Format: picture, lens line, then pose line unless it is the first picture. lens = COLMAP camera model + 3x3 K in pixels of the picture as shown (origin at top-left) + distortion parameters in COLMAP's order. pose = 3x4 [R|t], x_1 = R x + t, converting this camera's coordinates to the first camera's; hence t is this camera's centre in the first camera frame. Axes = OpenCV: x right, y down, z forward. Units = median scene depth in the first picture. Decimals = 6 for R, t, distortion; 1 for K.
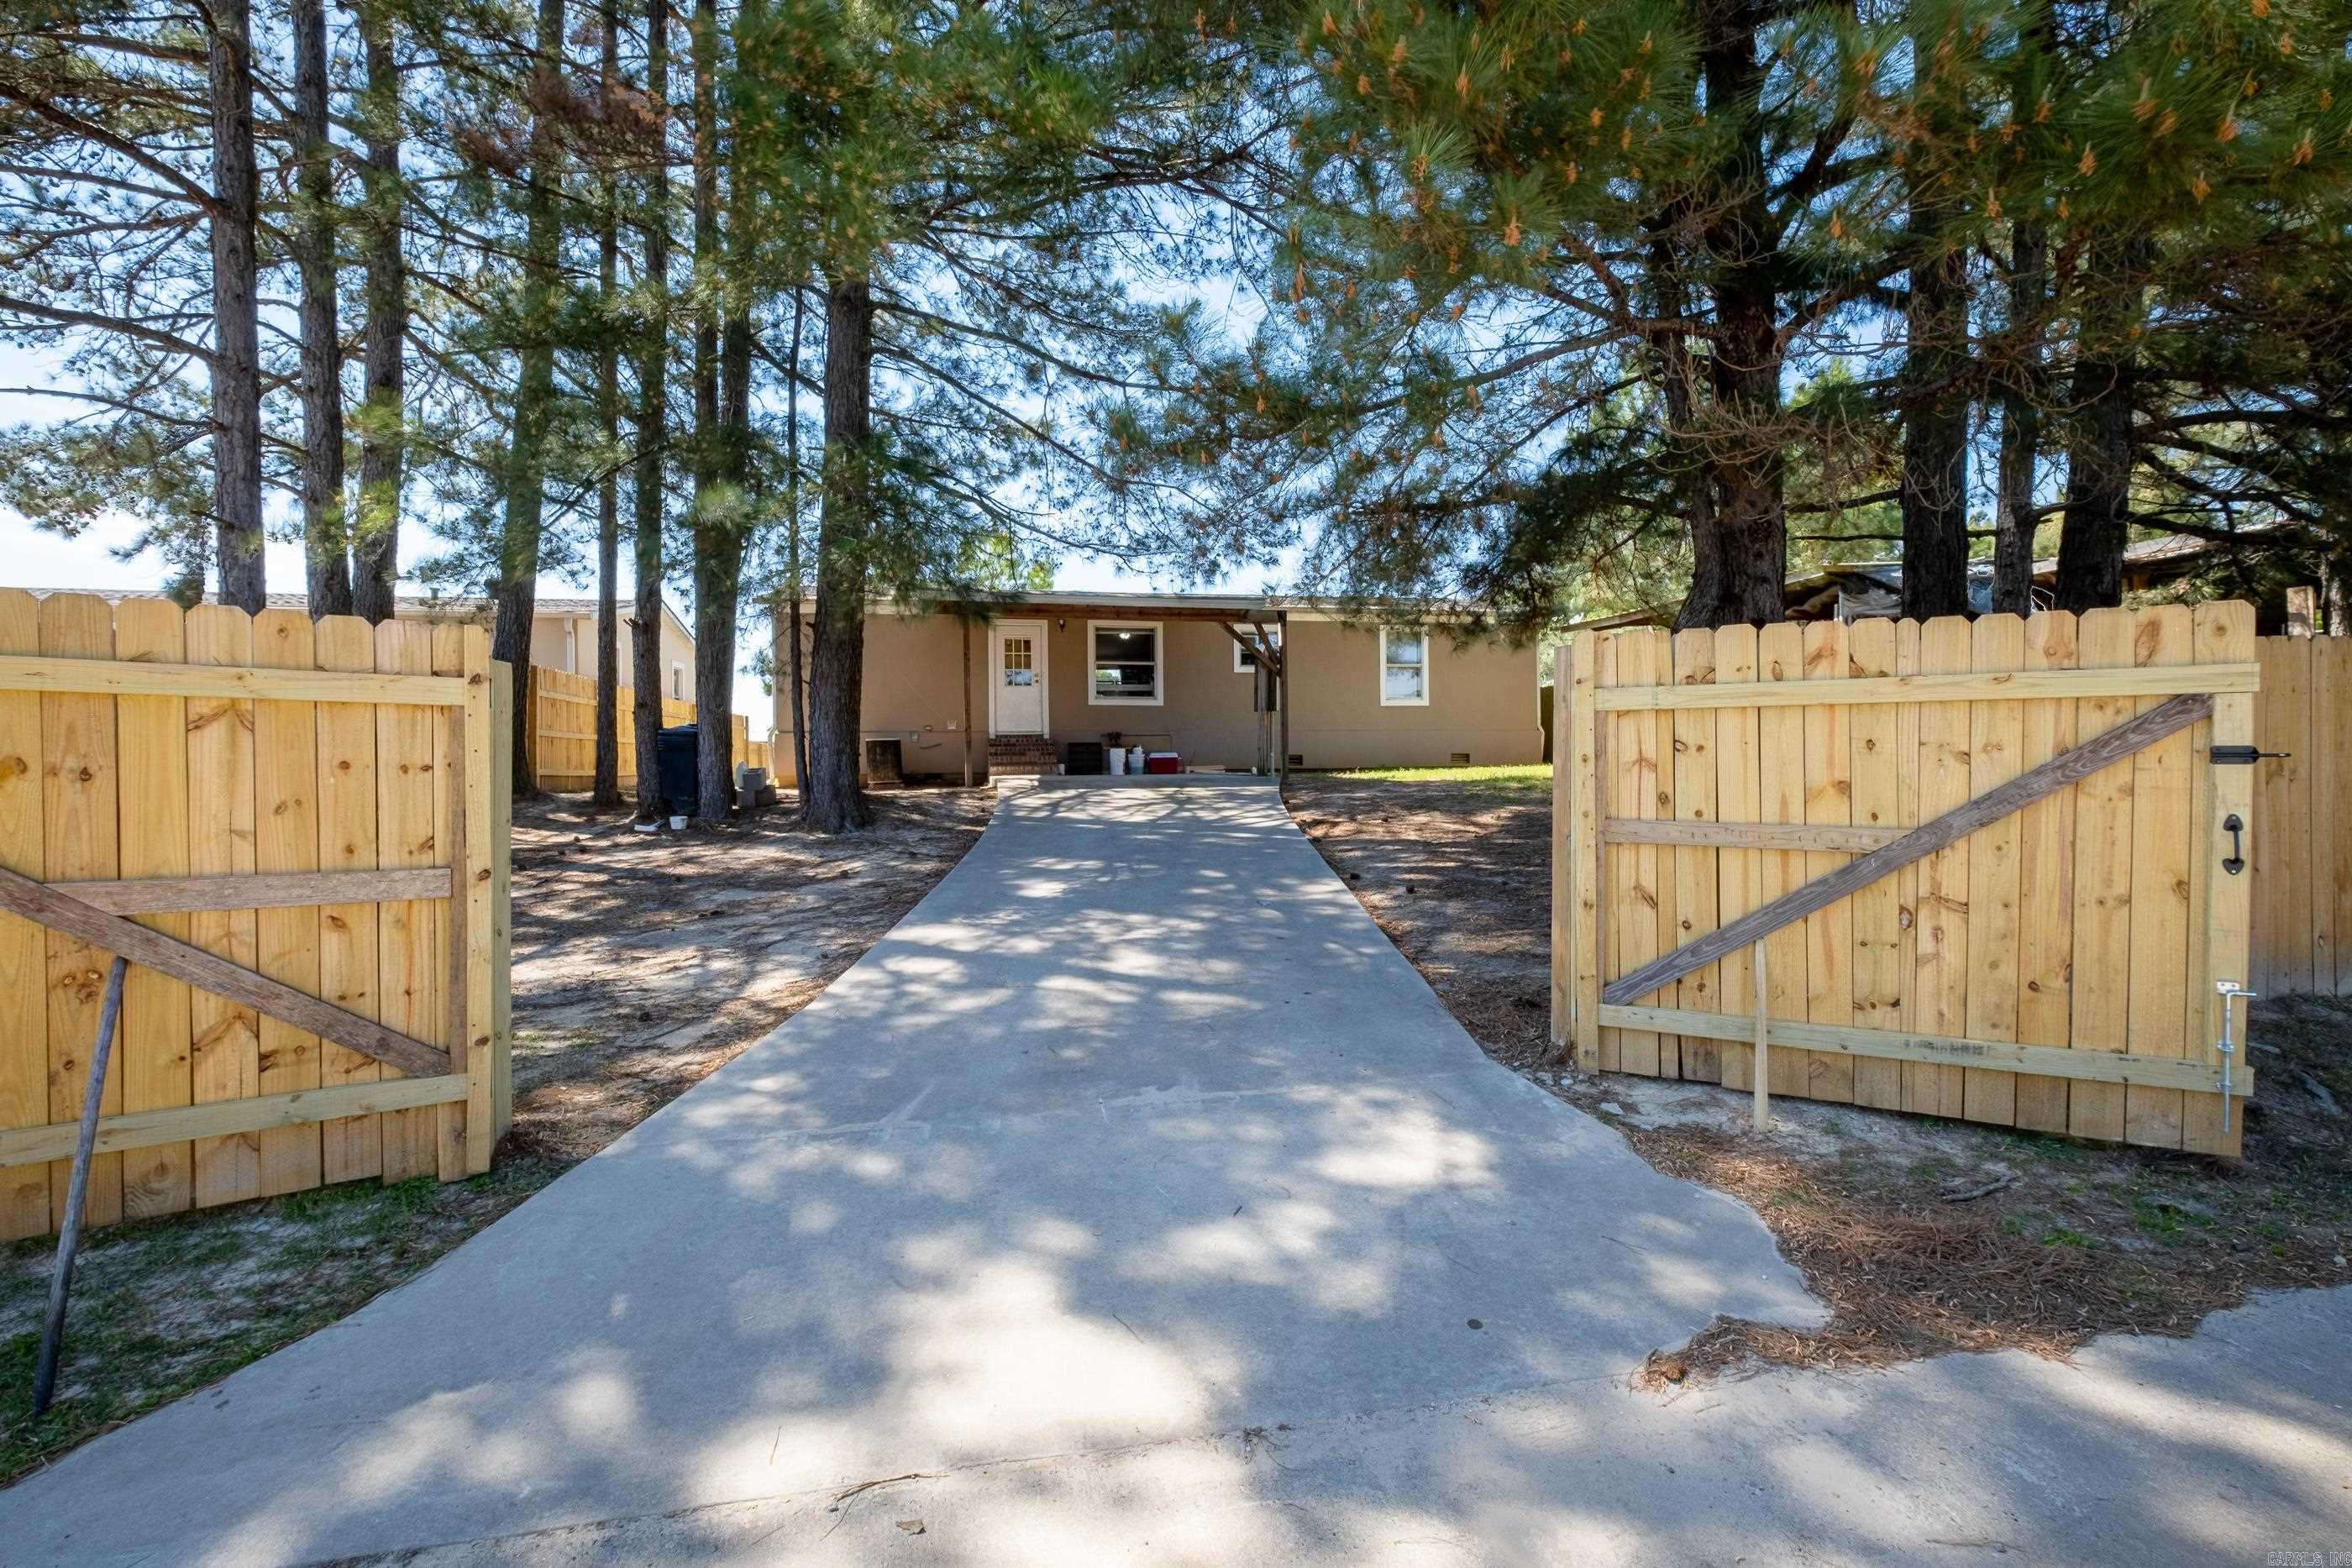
lens RADIAL K [[1059.4, 0, 1174.4], [0, 1059.4, 750.4], [0, 0, 1]] dist [0.000310, 0.000147]
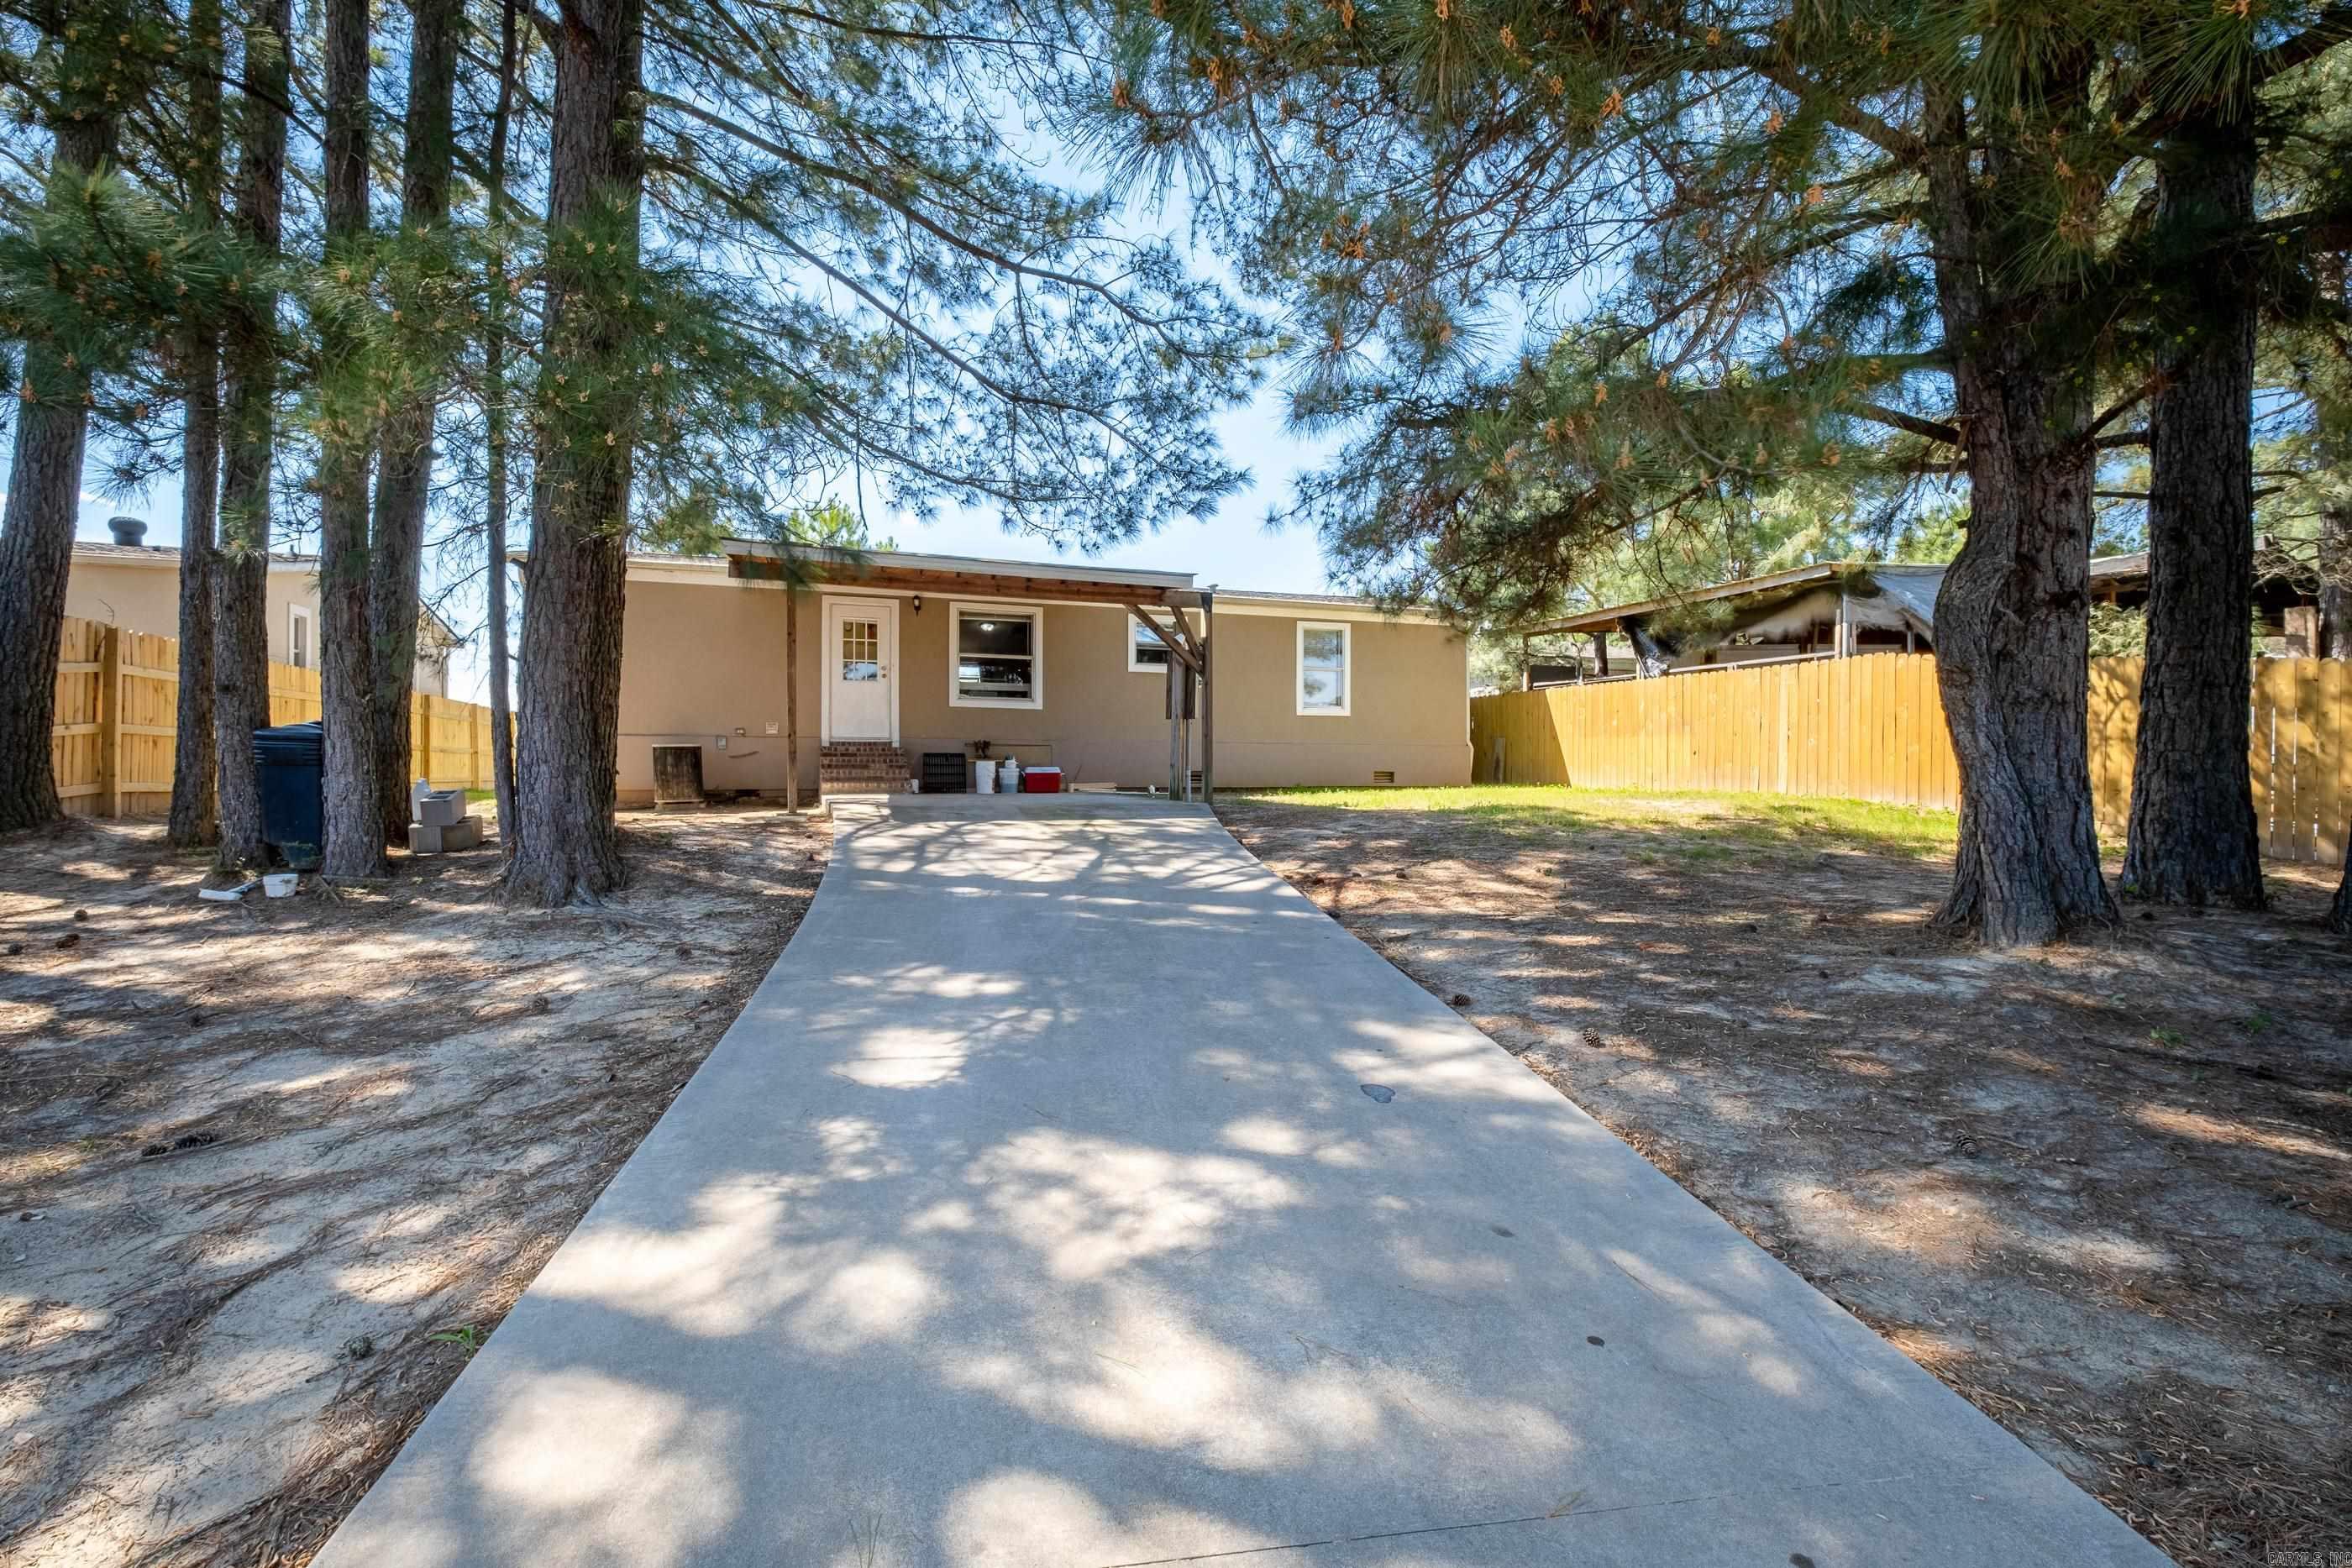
lens RADIAL K [[1059.4, 0, 1174.4], [0, 1059.4, 750.4], [0, 0, 1]] dist [0.000310, 0.000147]
pose [[0.988755, 0.015826, 0.148702, -0.038247], [-0.014960, 0.999864, -0.006942, -0.007772], [-0.148791, 0.004639, 0.988858, 0.216675]]
